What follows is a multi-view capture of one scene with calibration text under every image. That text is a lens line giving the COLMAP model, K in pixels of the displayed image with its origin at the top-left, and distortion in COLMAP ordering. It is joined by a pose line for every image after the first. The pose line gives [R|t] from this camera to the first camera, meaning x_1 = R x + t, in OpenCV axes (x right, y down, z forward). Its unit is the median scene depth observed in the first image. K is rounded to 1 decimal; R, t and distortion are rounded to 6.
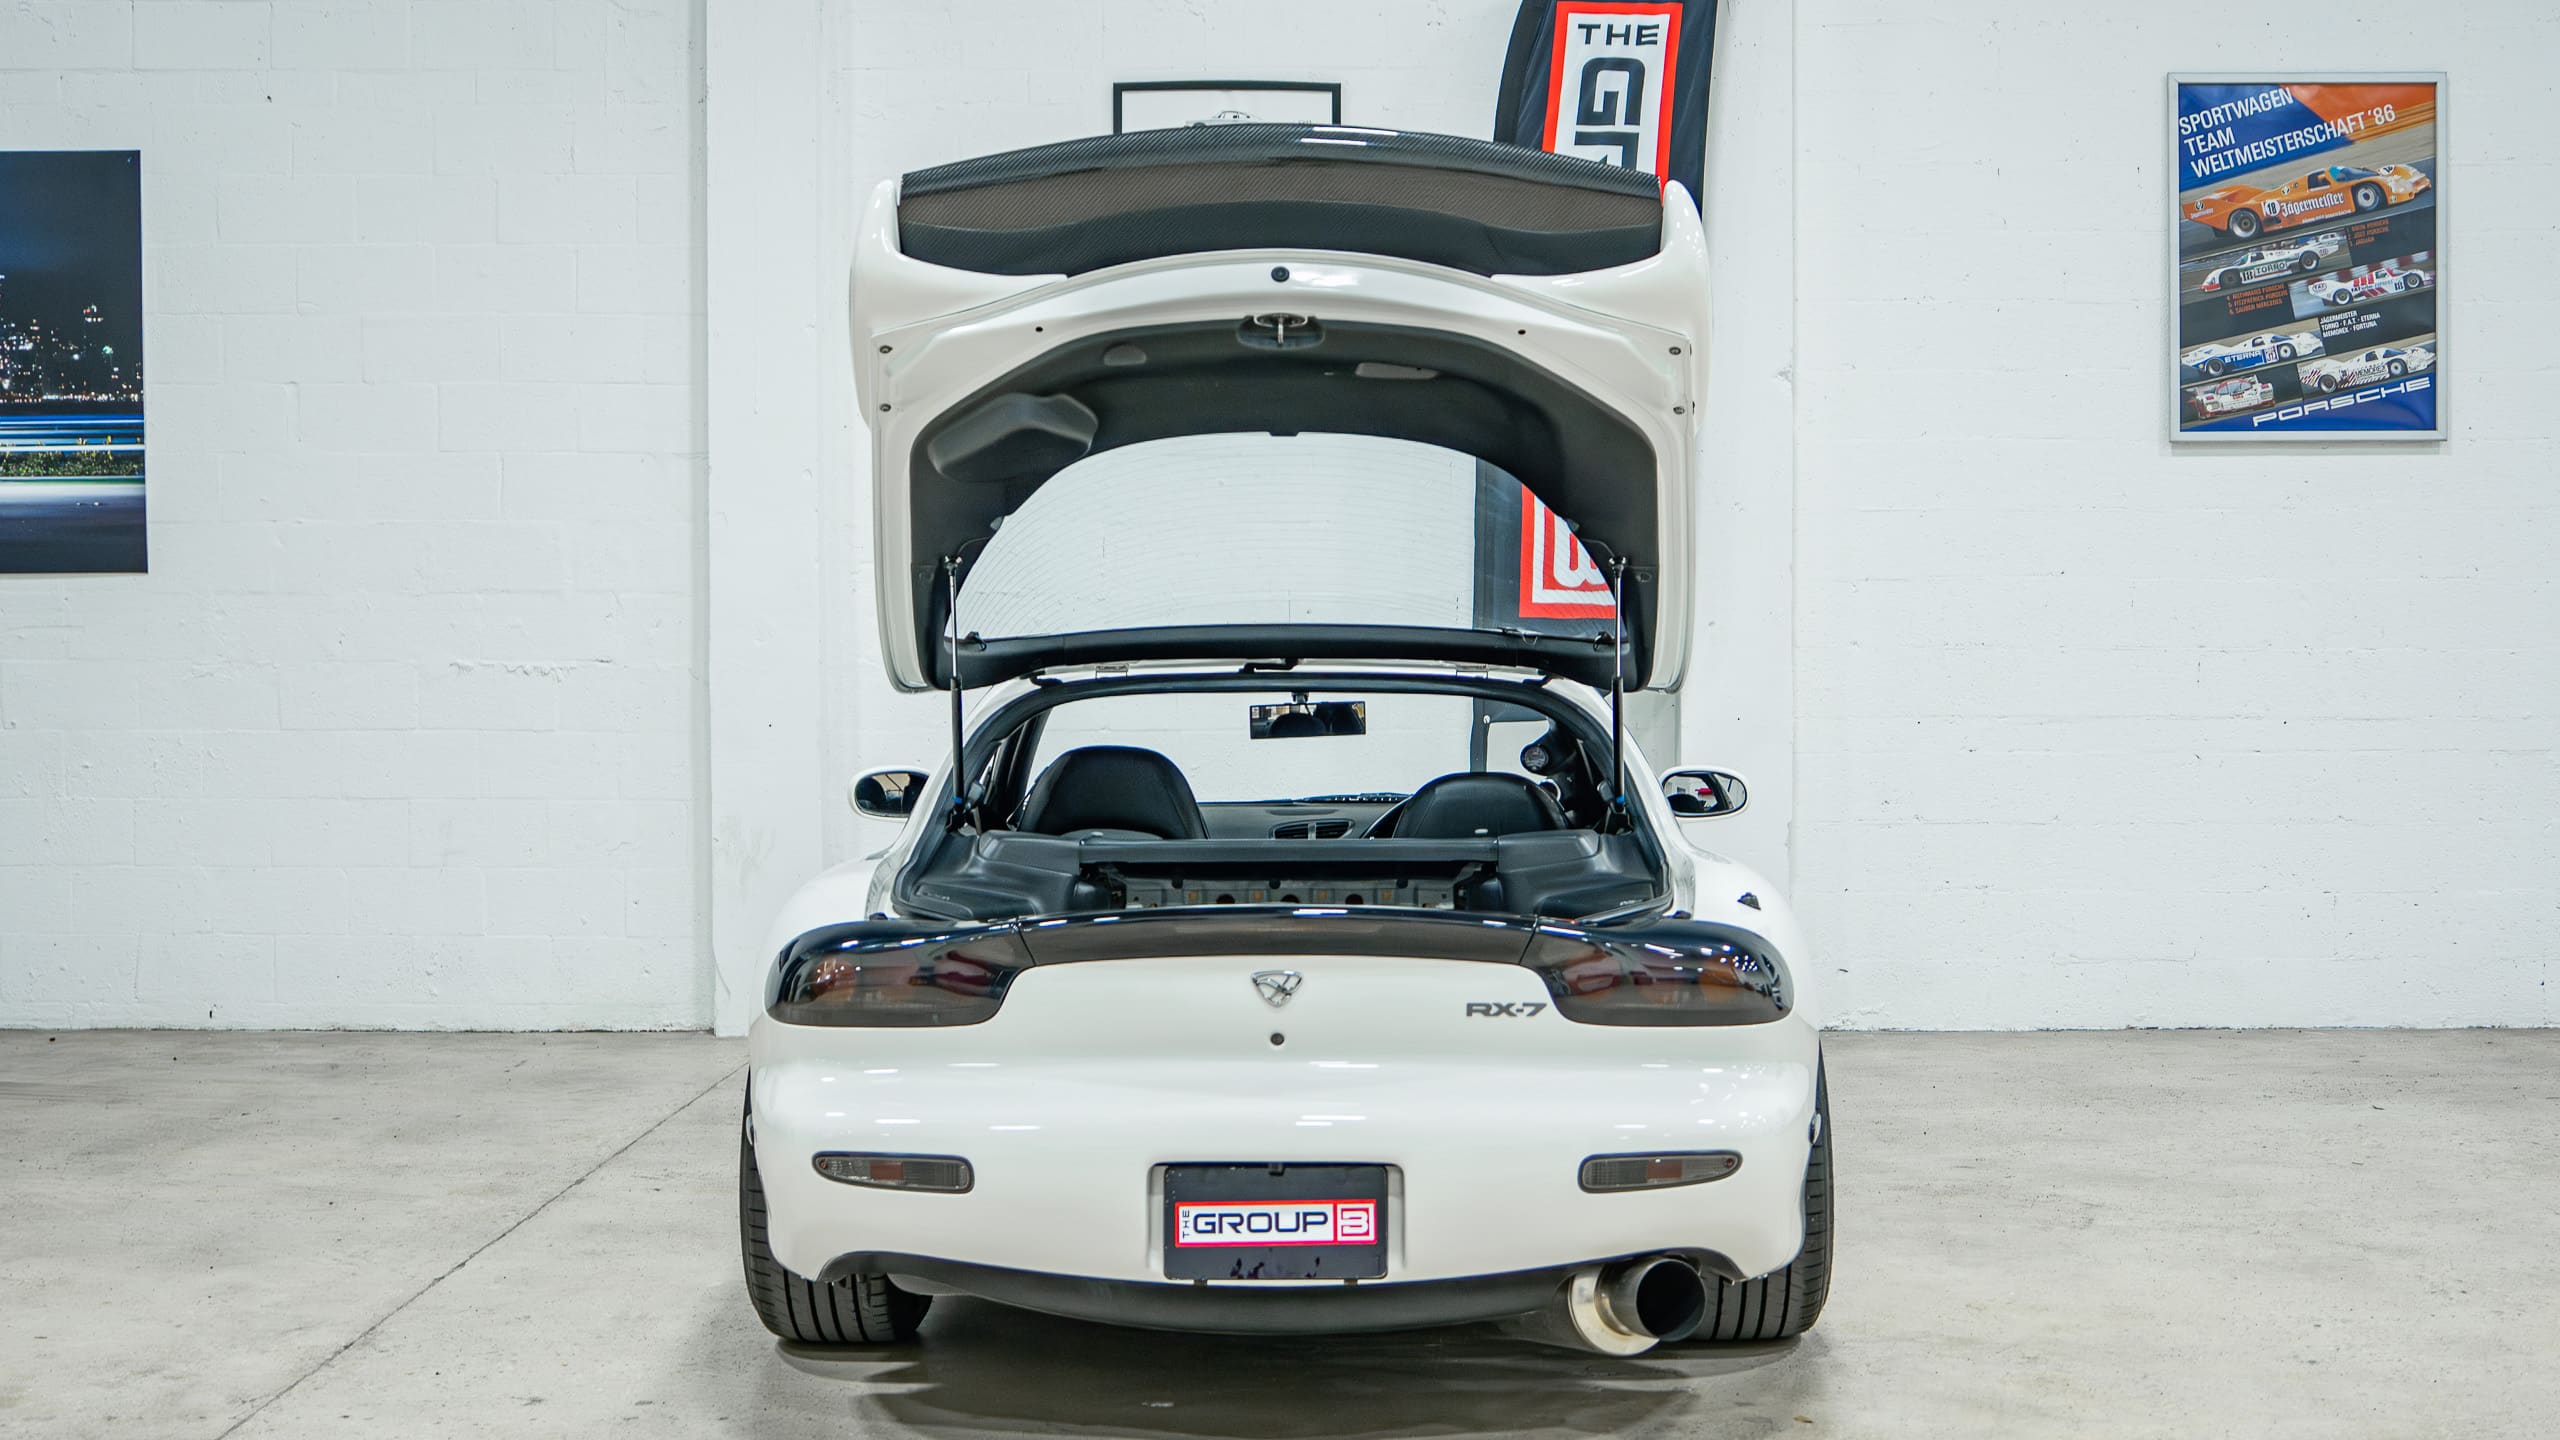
lens RADIAL K [[3342.3, 0, 1395.3], [0, 3342.3, 722.6], [0, 0, 1]] dist [-0.064021, 0.063060]
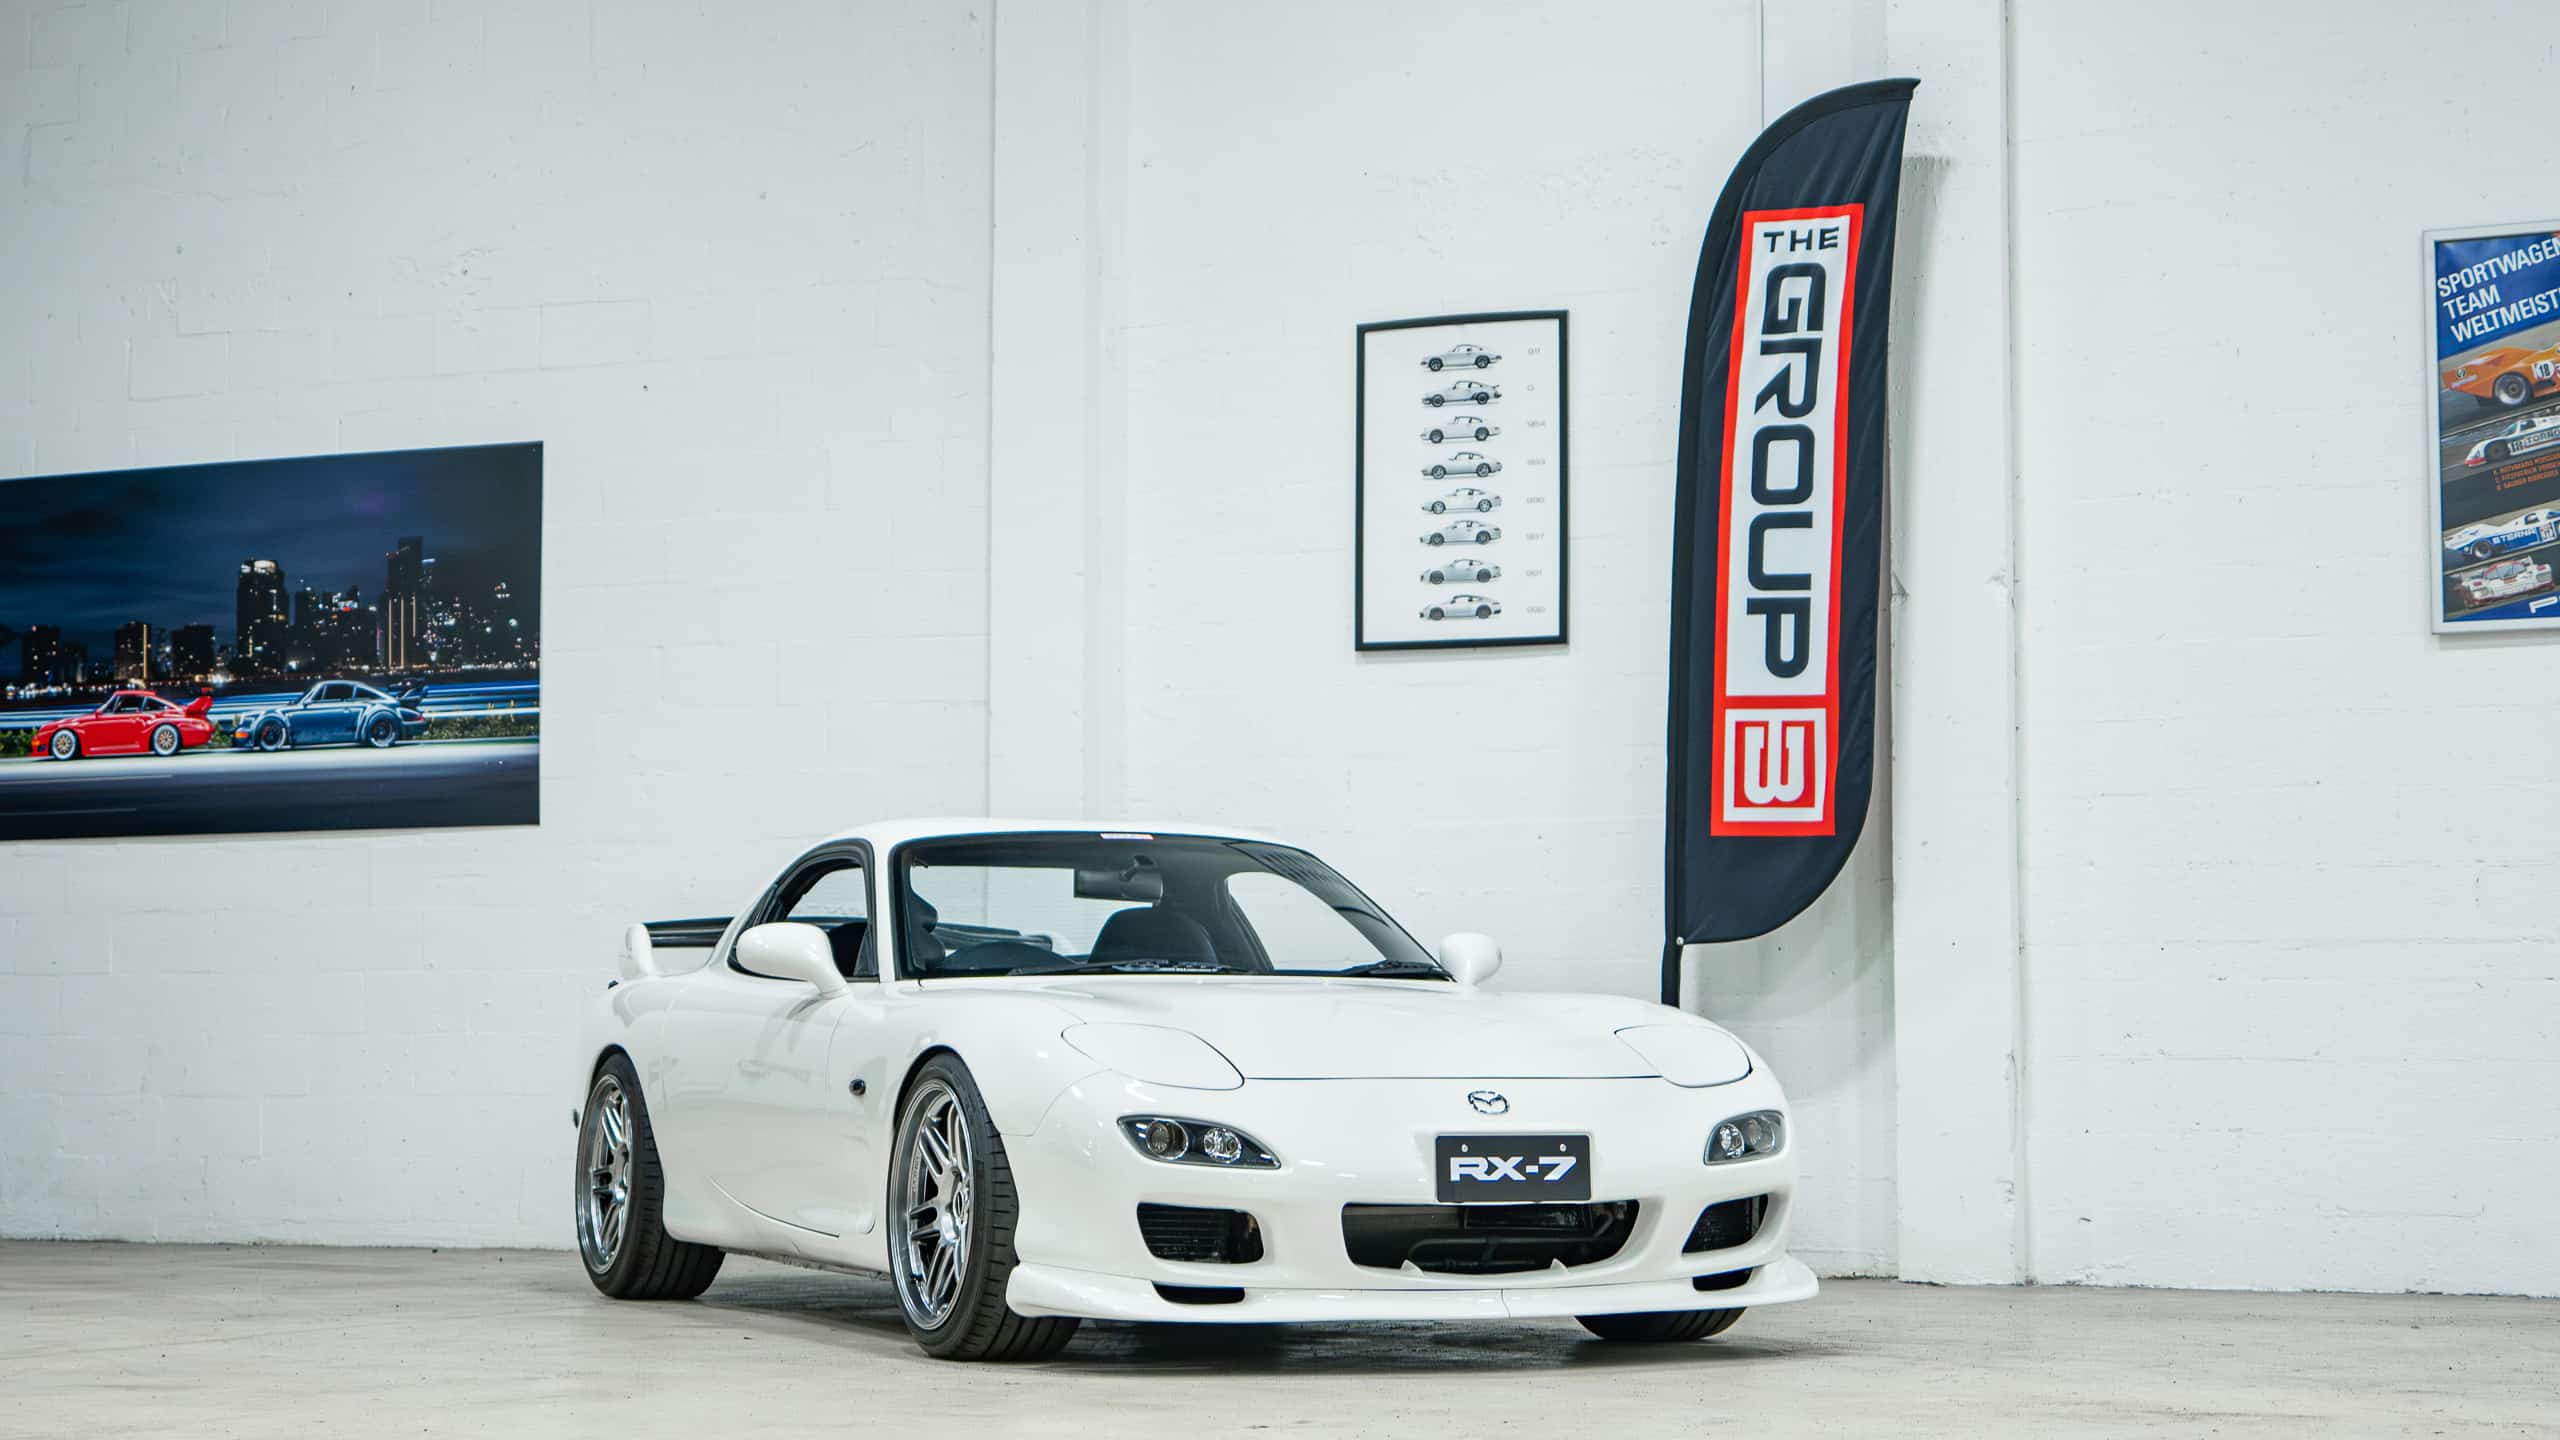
lens RADIAL K [[4748.5, 0, 1084.9], [0, 4748.5, 653.1], [0, 0, 1]] dist [0.050721, 0.174243]
pose [[0.891776, -0.037159, -0.450948, 0.491319], [-0.021339, 0.992060, -0.123945, 0.088926], [0.451973, 0.120154, 0.883902, -0.306620]]
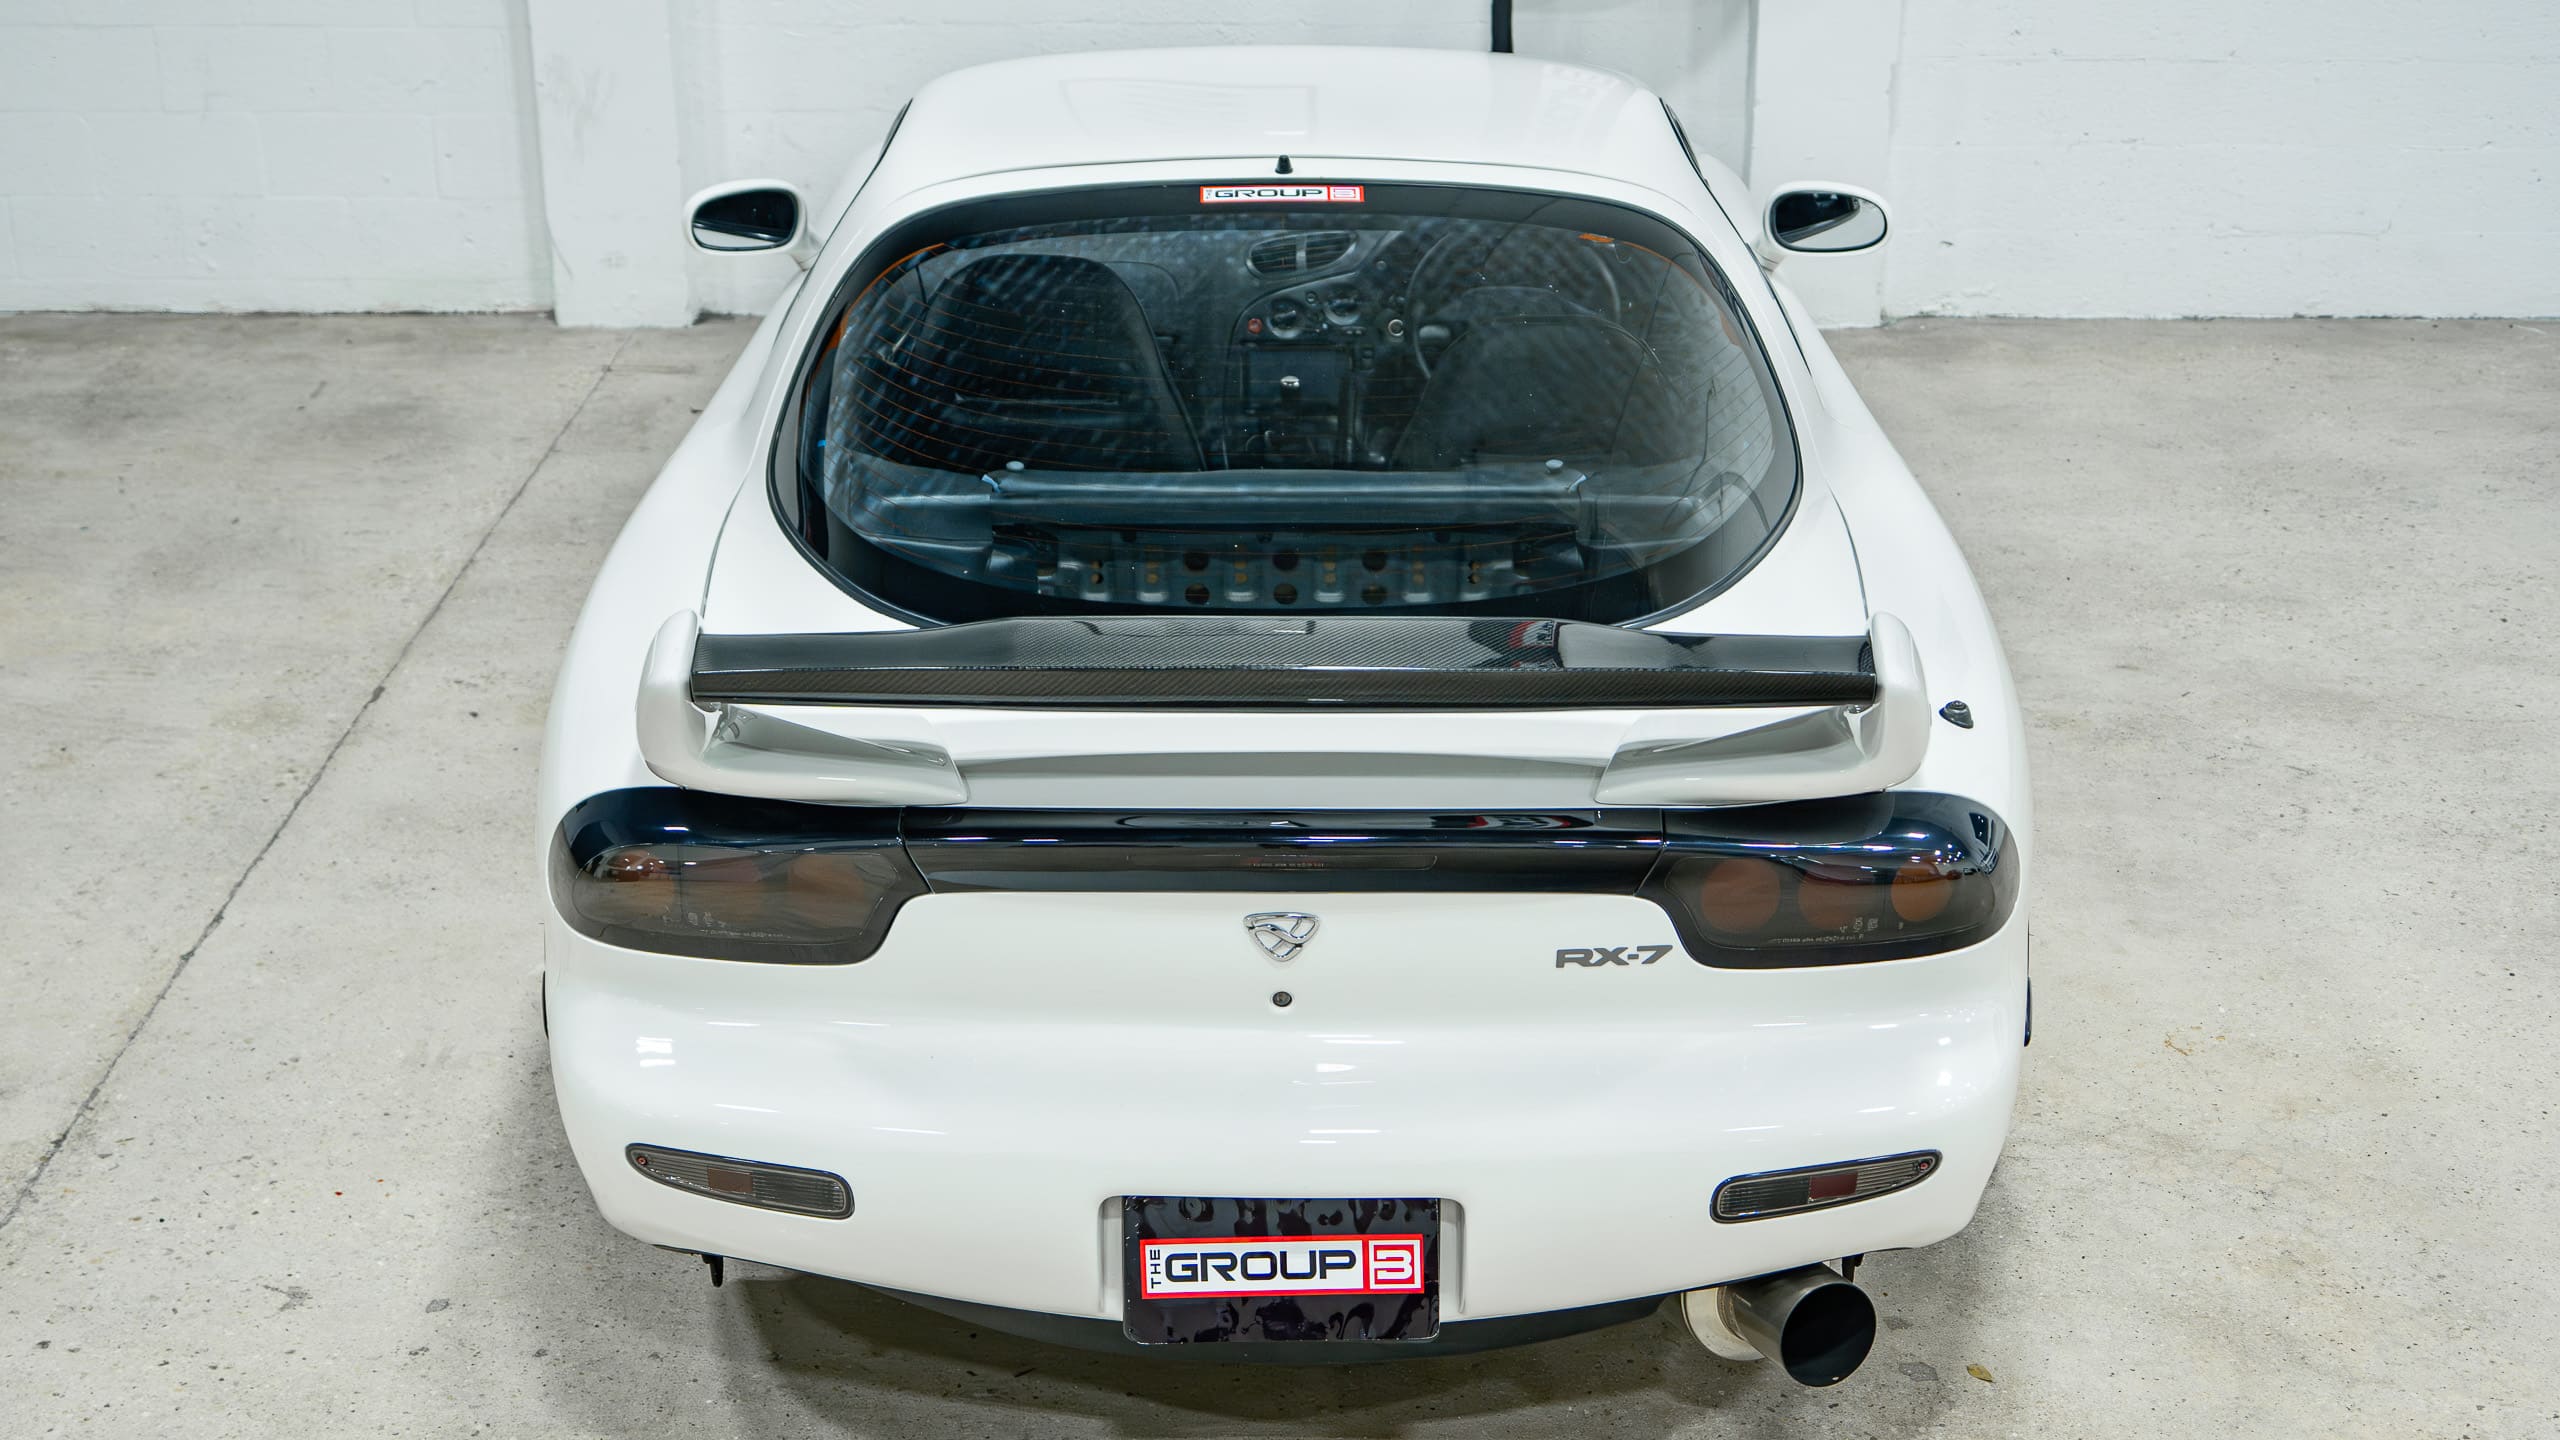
lens RADIAL K [[3444.9, 0, 1262.0], [0, 3444.9, 834.4], [0, 0, 1]] dist [-0.035713, 0.027654]
pose [[0.999730, 0.007555, -0.021991, -0.012113], [0.001114, 0.929107, 0.369809, -0.101305], [0.023226, -0.369733, 0.928848, 0.174402]]
